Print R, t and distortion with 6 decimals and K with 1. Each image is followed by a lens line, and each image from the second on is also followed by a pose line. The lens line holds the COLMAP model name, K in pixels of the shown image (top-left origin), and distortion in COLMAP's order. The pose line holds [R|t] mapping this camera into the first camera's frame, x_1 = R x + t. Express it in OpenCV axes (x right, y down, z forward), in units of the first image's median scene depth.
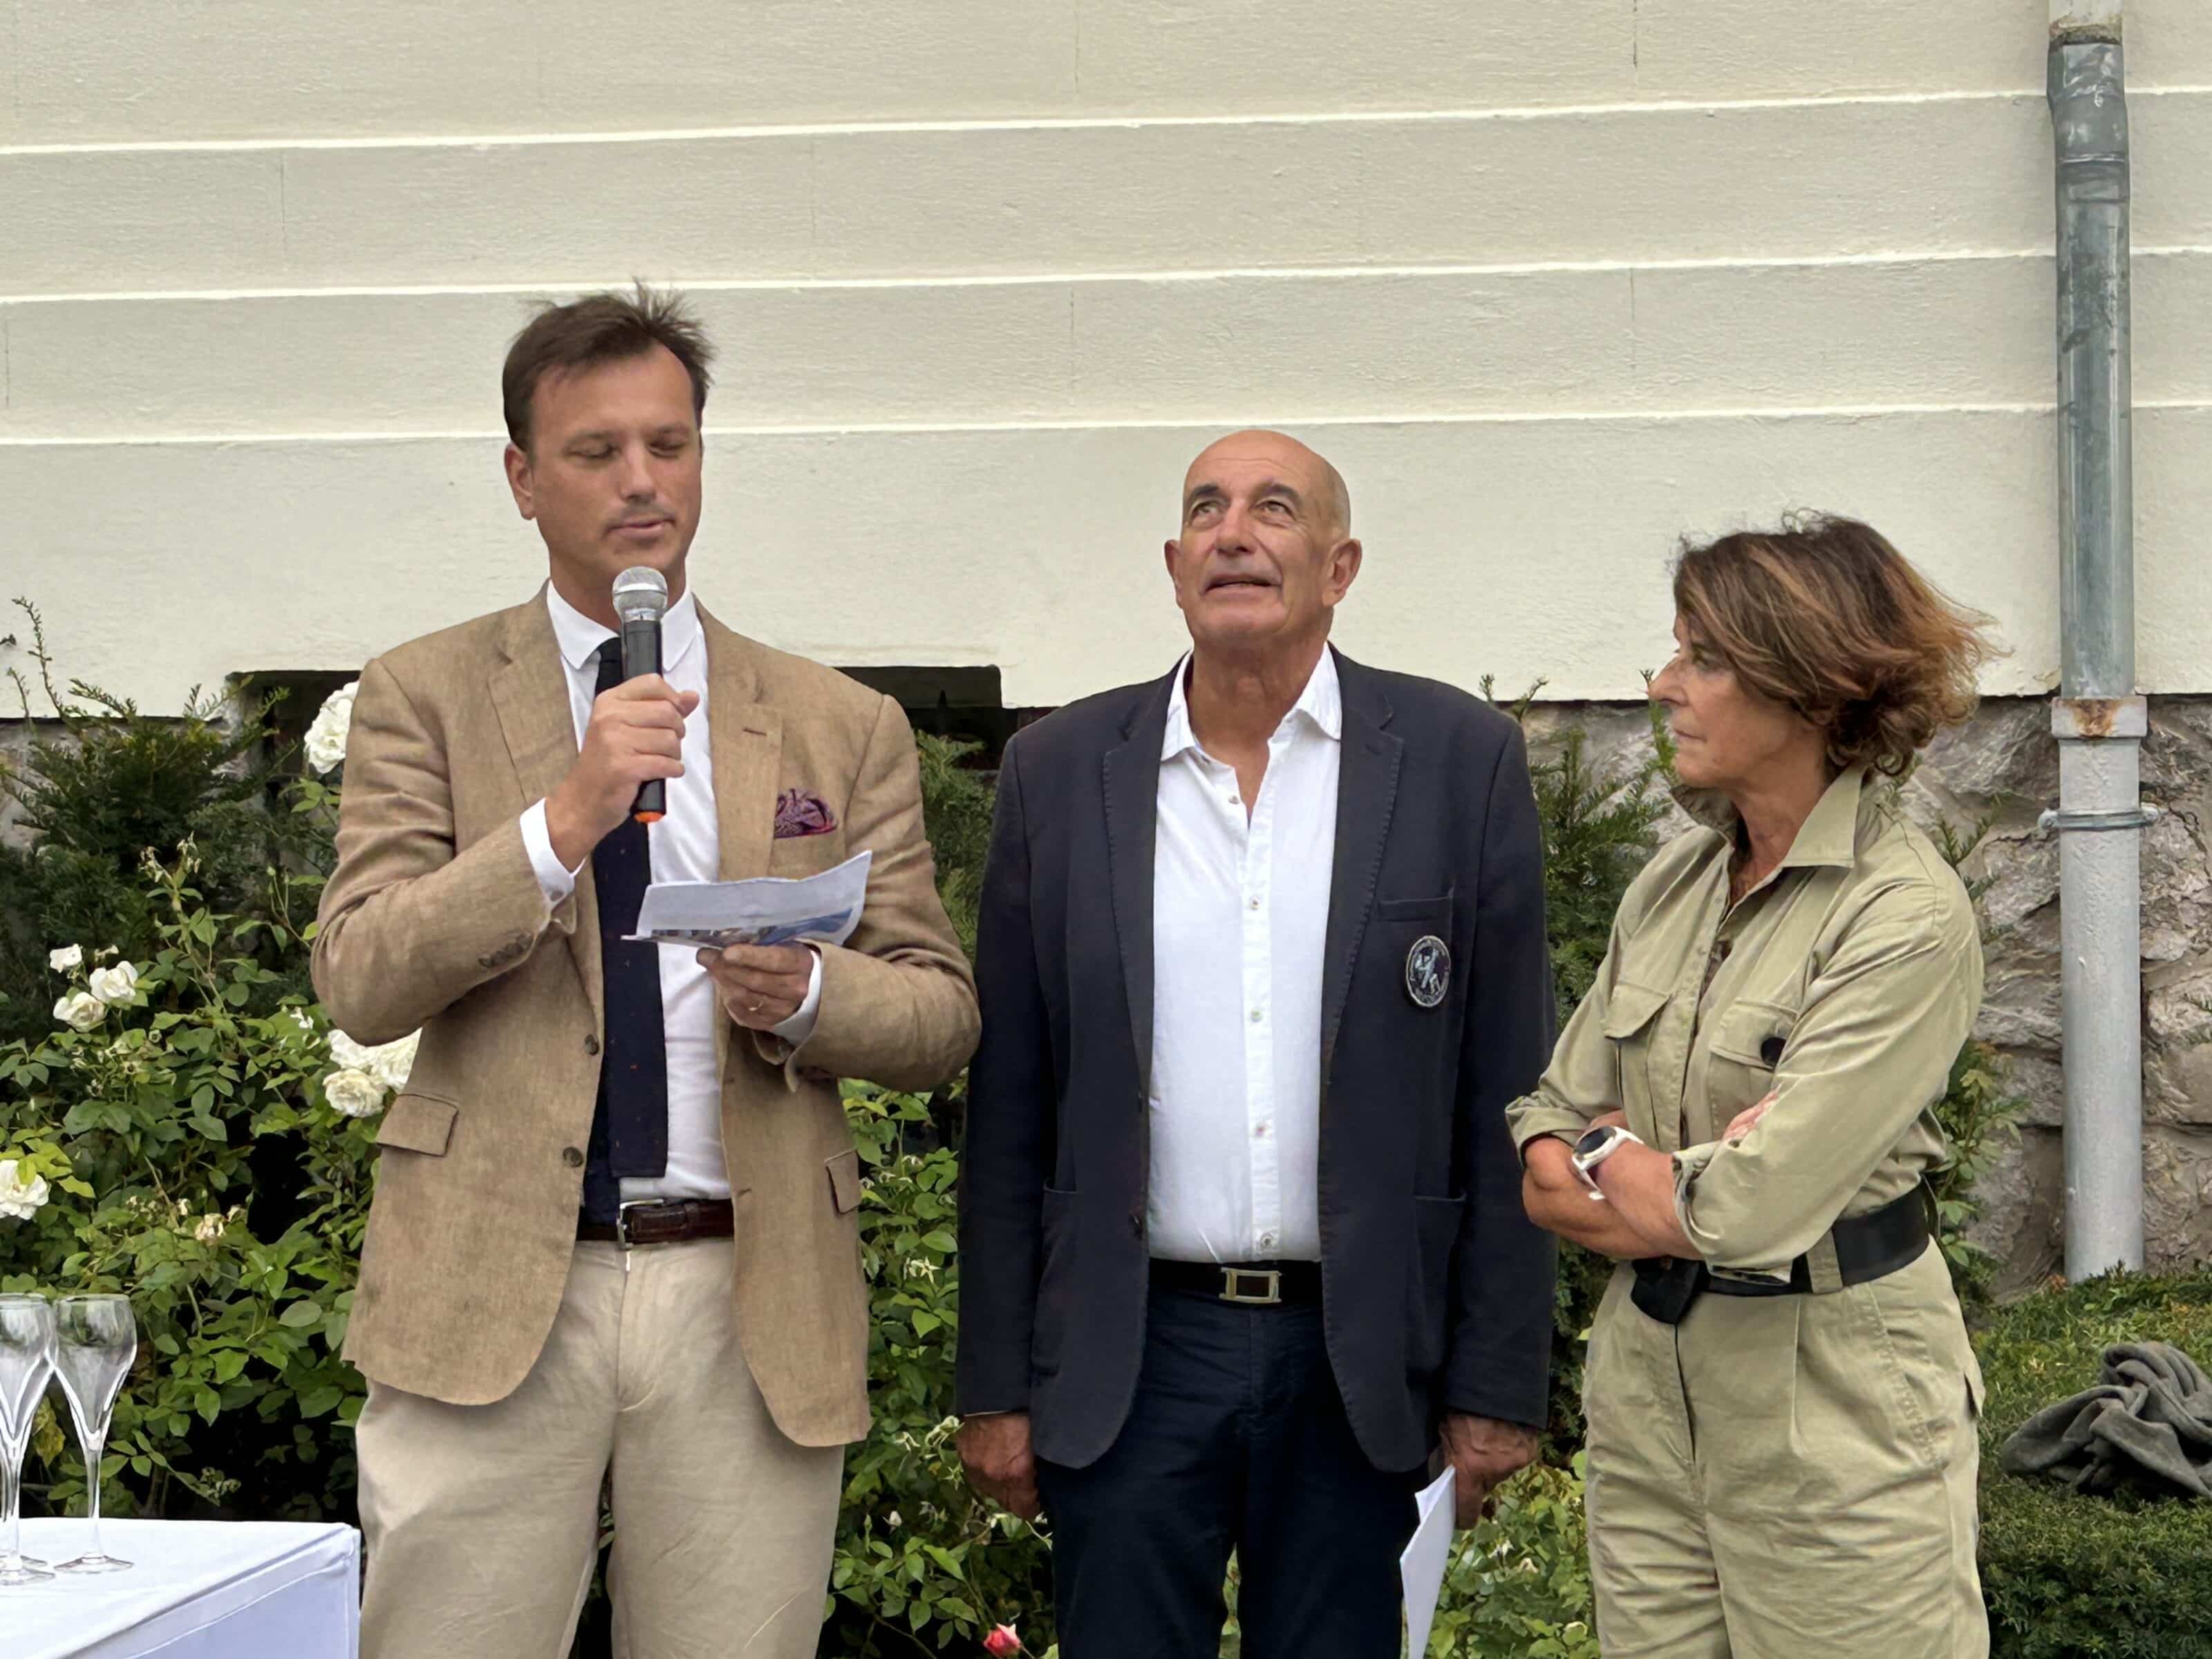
lens RADIAL K [[5385.4, 0, 1101.7], [0, 5385.4, 818.8], [0, 0, 1]] dist [0.269972, -1.103416]
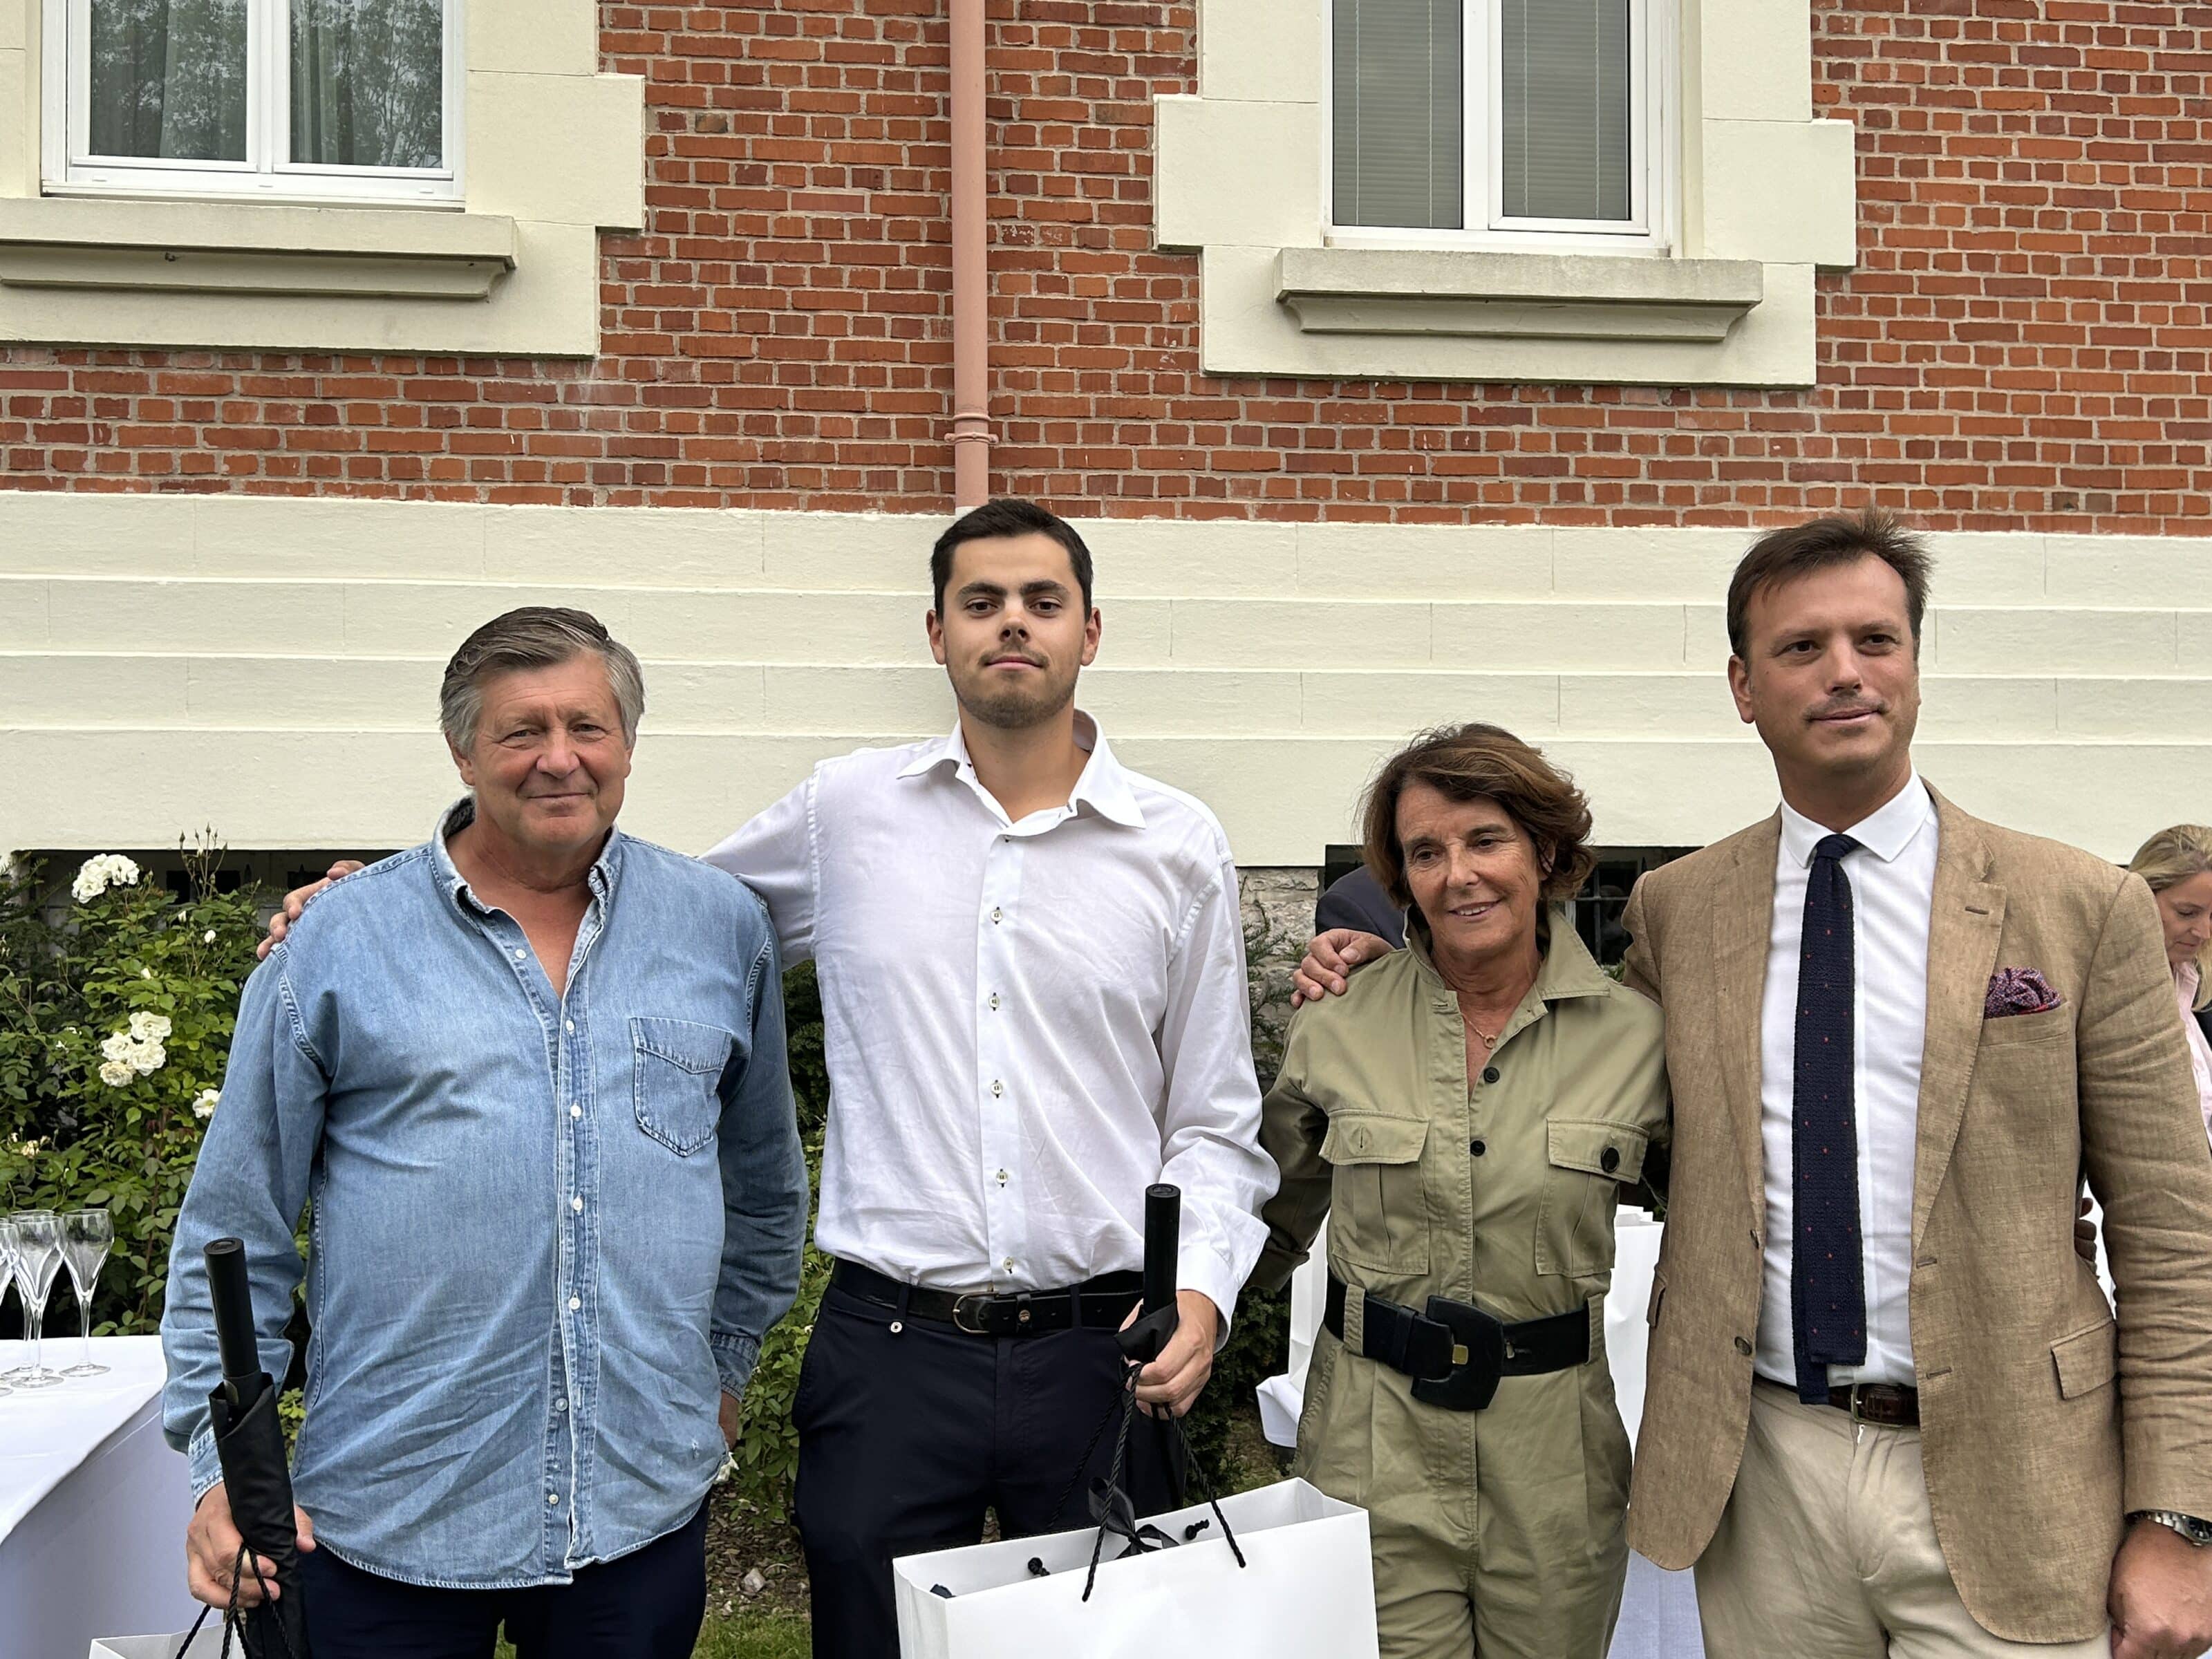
lens RADIAL K [[2267.7, 0, 1106.0], [0, 2267.7, 829.5], [0, 0, 1]] dist [0.128927, -0.337212]
pose [[0.944510, 0.012276, 0.328254, -0.076560], [0.000528, 0.999243, -0.038889, -0.003245], [-0.328483, 0.036904, 0.943788, 0.132446]]
